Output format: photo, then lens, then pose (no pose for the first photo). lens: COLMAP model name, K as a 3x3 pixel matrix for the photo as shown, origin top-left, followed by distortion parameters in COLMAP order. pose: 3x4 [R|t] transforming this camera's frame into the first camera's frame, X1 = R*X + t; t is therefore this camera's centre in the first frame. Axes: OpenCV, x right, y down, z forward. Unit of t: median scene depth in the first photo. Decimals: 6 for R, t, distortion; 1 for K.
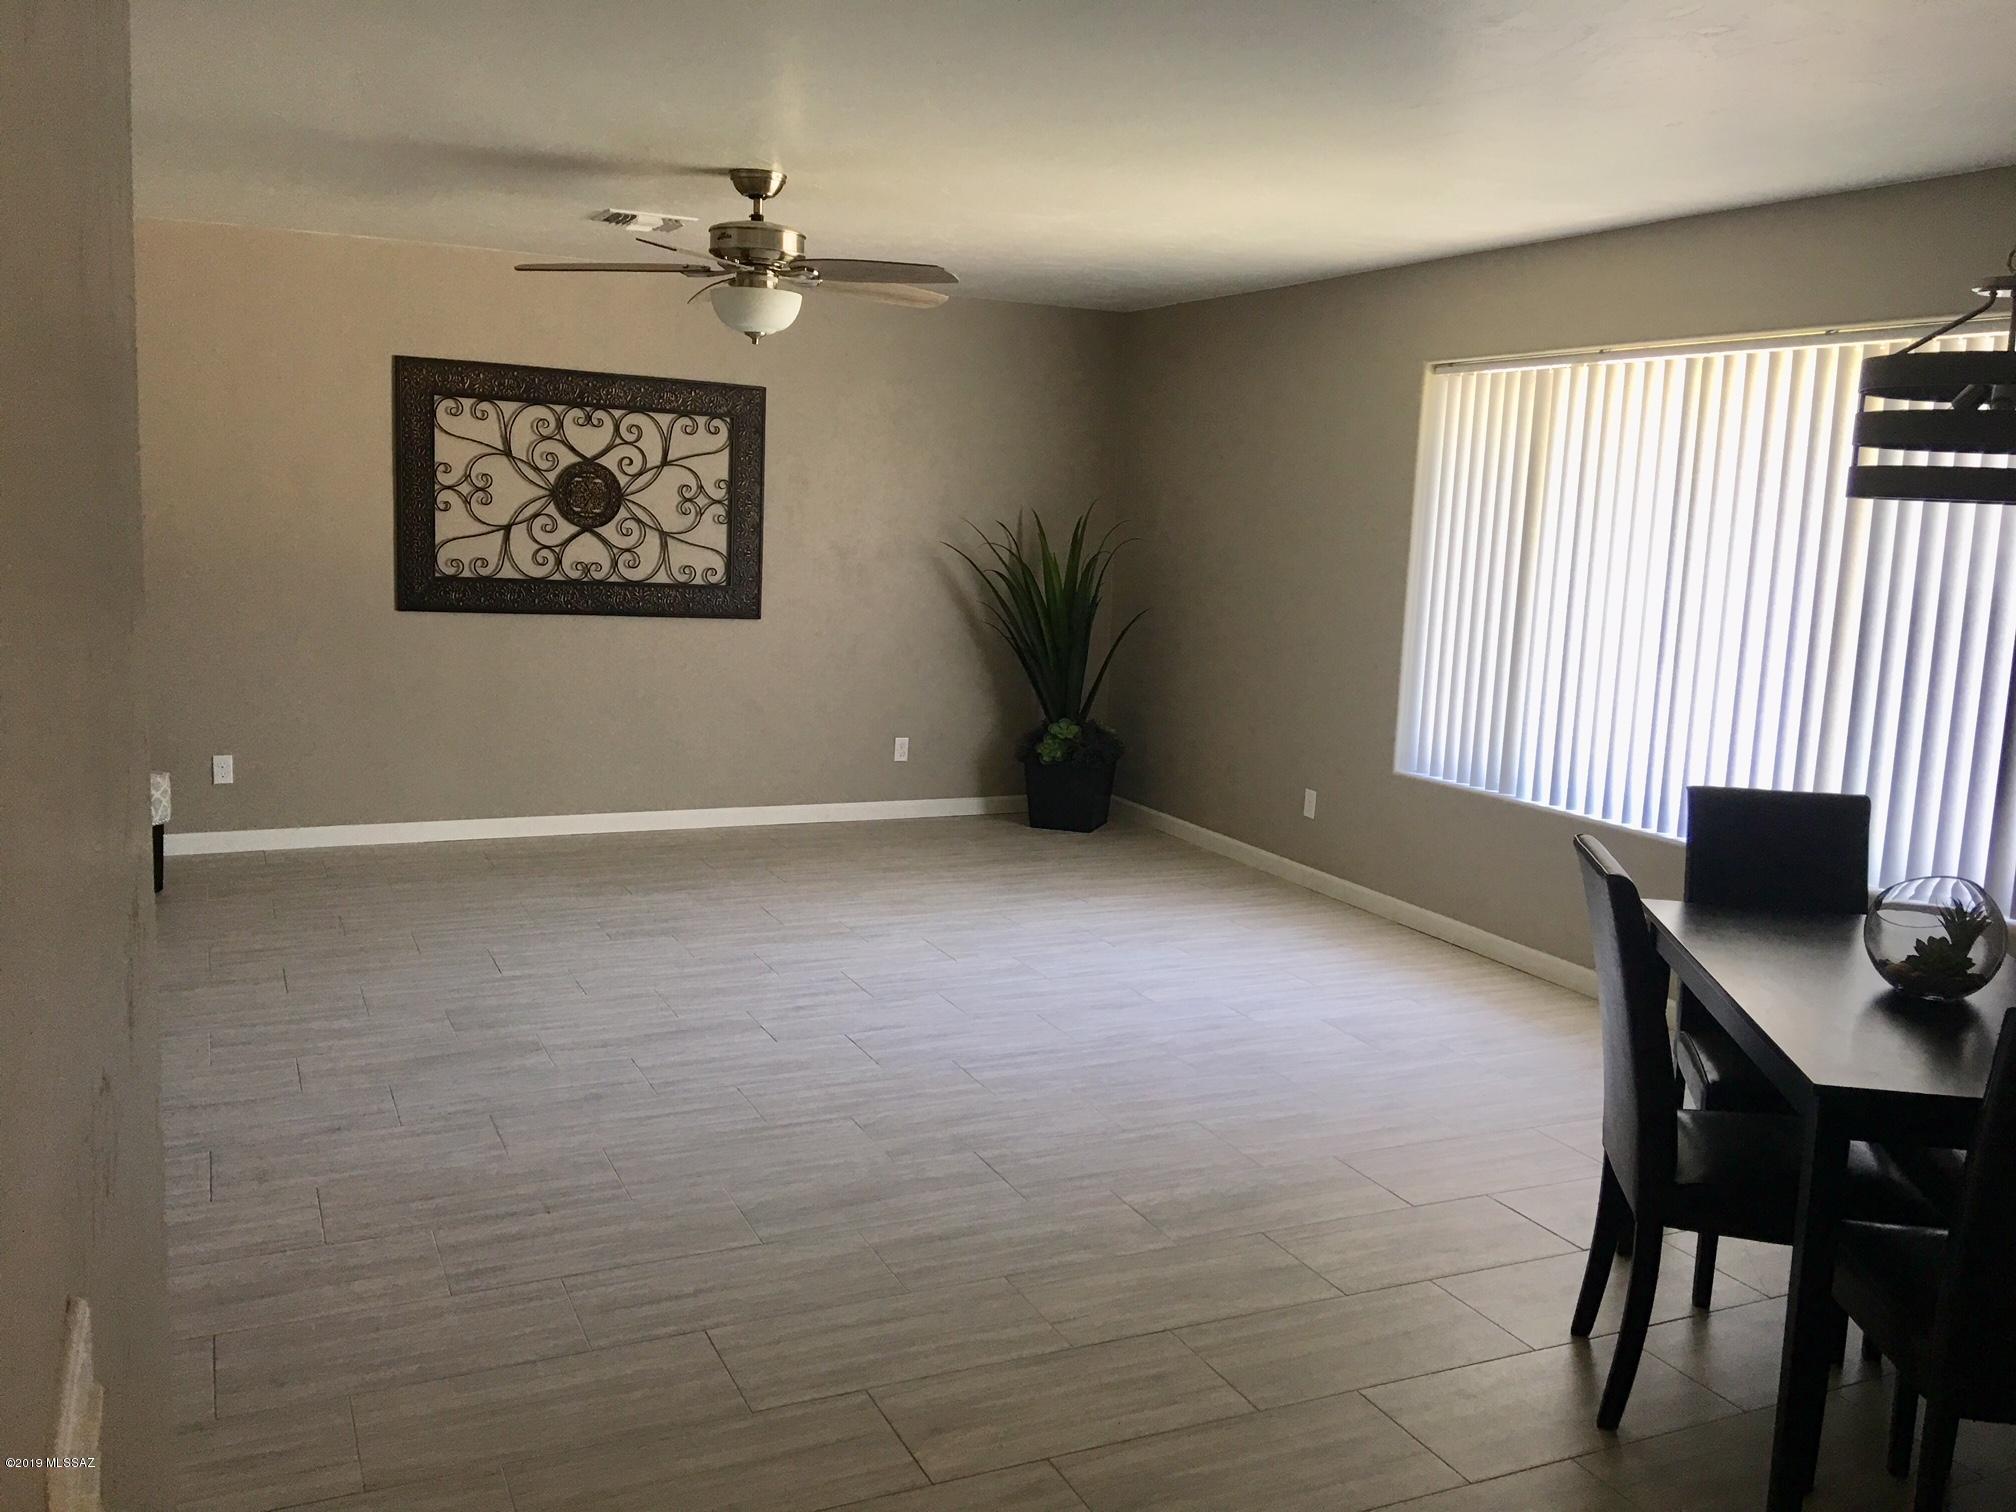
lens RADIAL K [[1696.3, 0, 1008.0], [0, 1696.3, 756.0], [0, 0, 1]] dist [0.104441, -0.144361]
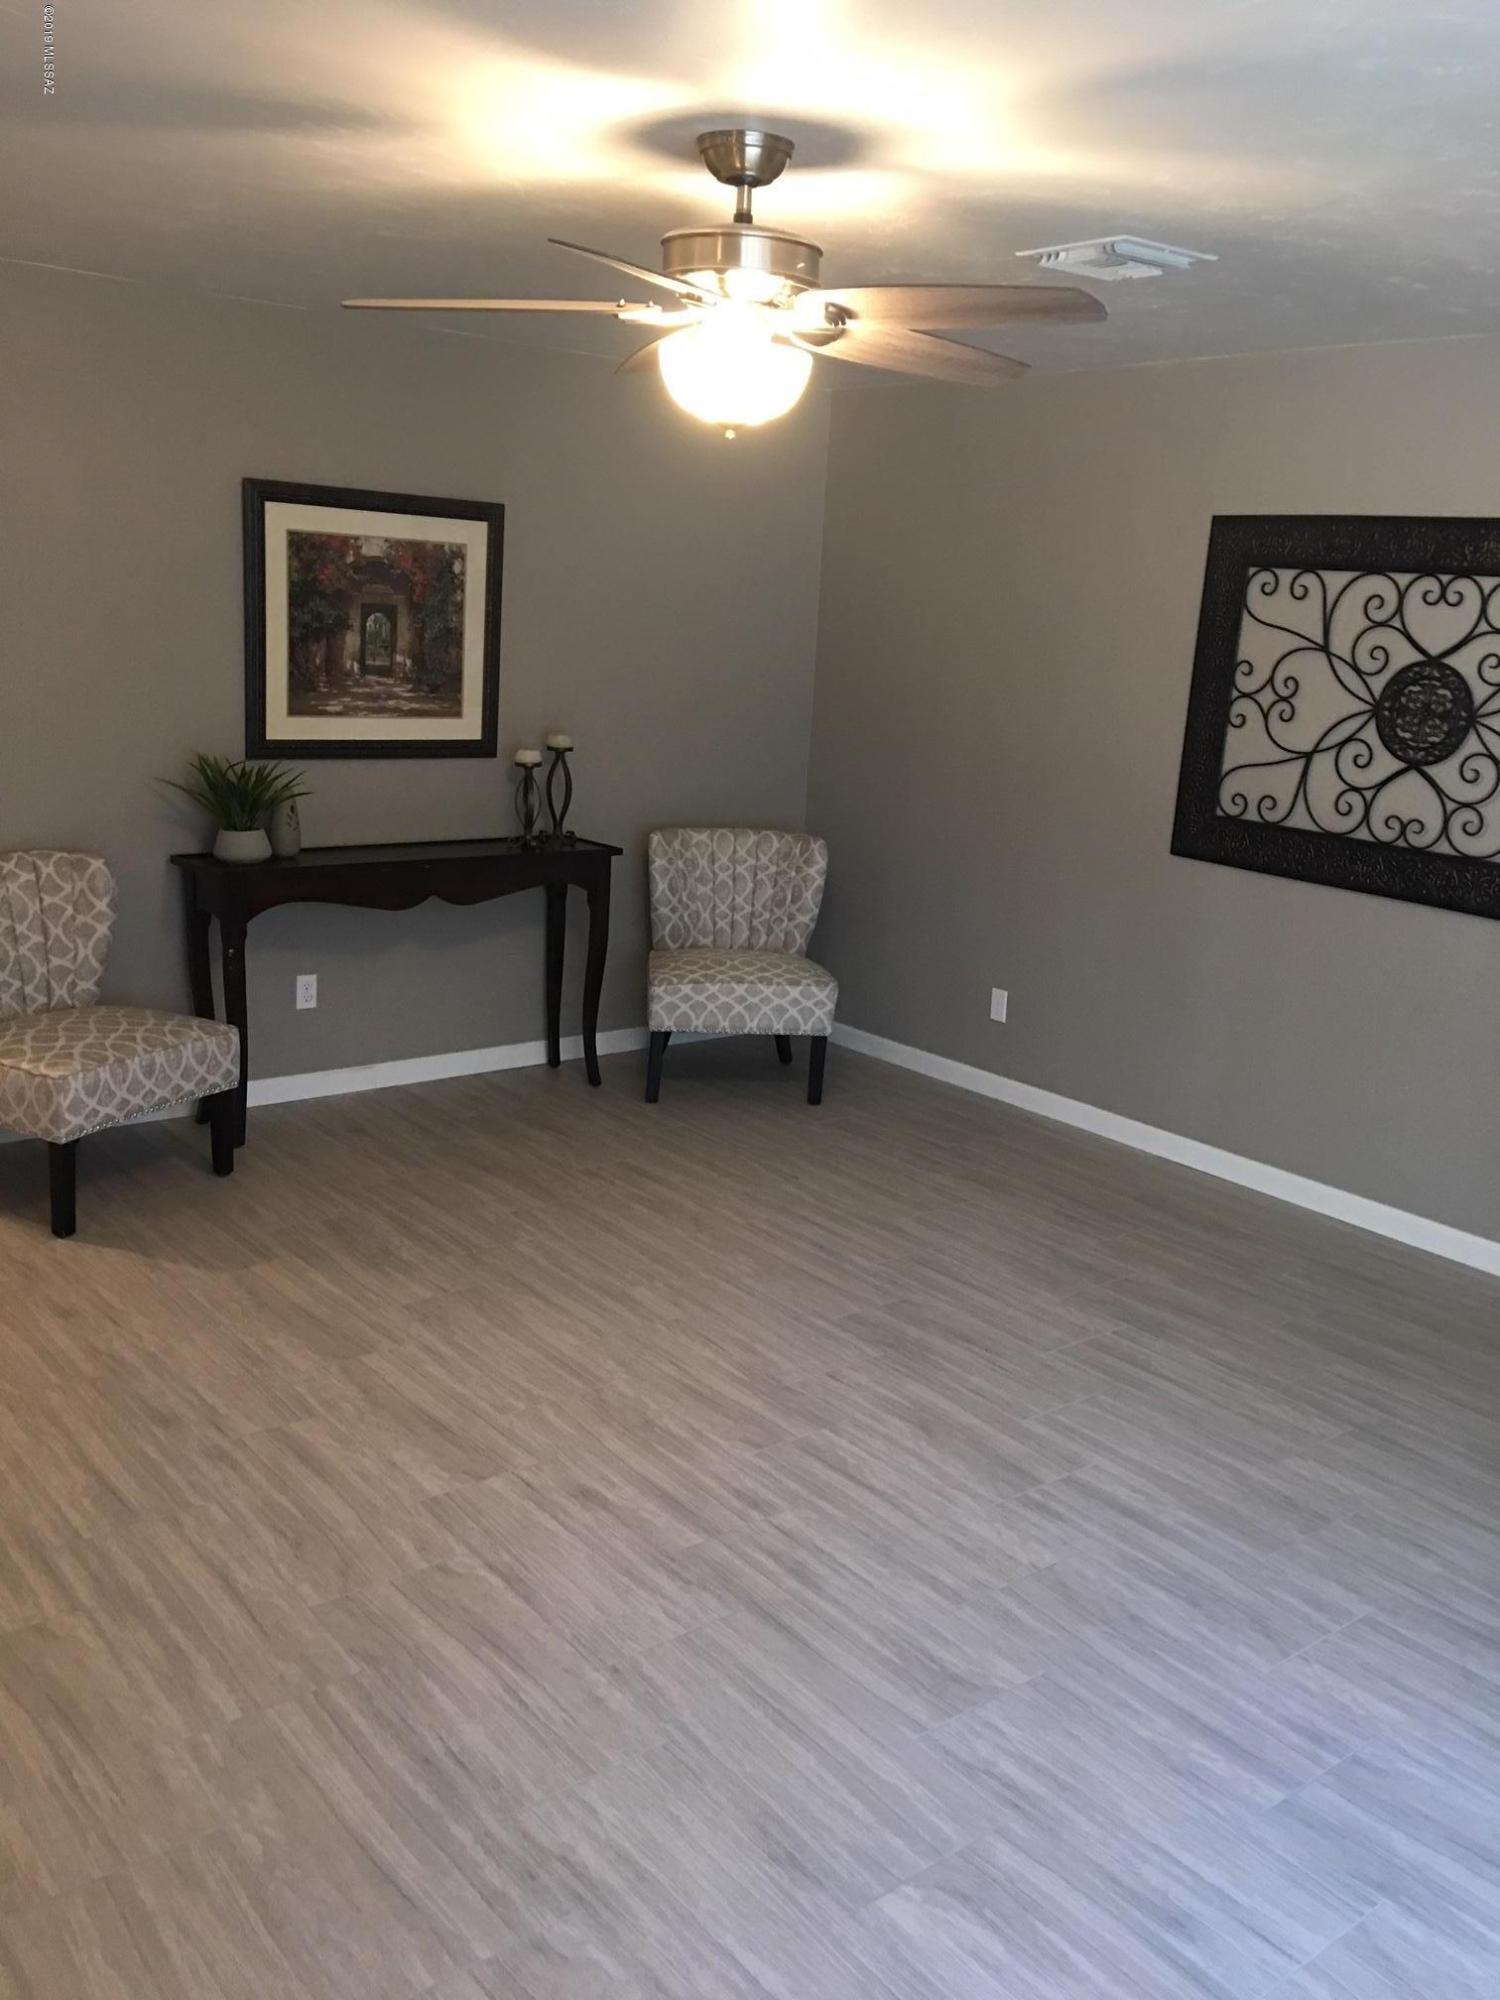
lens RADIAL K [[1682.9, 0, 750.0], [0, 1682.9, 1000.0], [0, 0, 1]] dist [0.104441, -0.144361]
pose [[0.236244, 0.201764, -0.950516, 0.328349], [-0.195137, 0.968128, 0.157002, -0.102340], [0.951898, 0.148390, 0.268086, 0.618792]]
